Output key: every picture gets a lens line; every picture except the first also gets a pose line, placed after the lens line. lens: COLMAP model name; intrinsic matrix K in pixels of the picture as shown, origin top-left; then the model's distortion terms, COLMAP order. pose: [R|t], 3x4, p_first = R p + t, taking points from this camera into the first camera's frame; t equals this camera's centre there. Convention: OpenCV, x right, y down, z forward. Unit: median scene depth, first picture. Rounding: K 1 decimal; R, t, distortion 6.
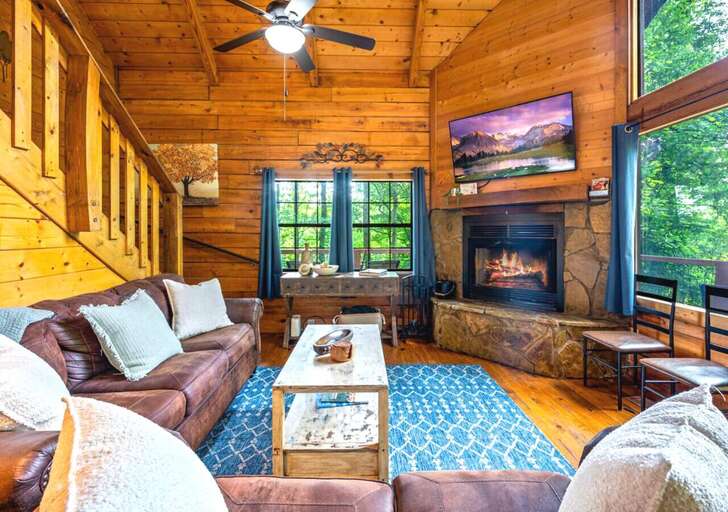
lens RADIAL K [[340.6, 0, 367.0], [0, 340.6, 233.5], [0, 0, 1]] dist [0.000224, -0.000020]
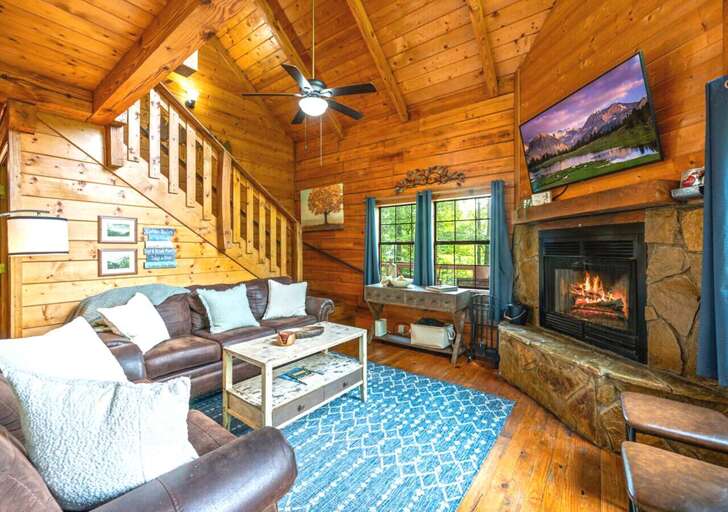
lens RADIAL K [[313.4, 0, 367.6], [0, 313.4, 246.8], [0, 0, 1]] dist [0.000517, -0.000032]
pose [[0.780720, -0.002319, -0.624877, 0.526075], [-0.003895, 0.999956, -0.008577, -0.003366], [0.624869, 0.009130, 0.780676, 0.130430]]
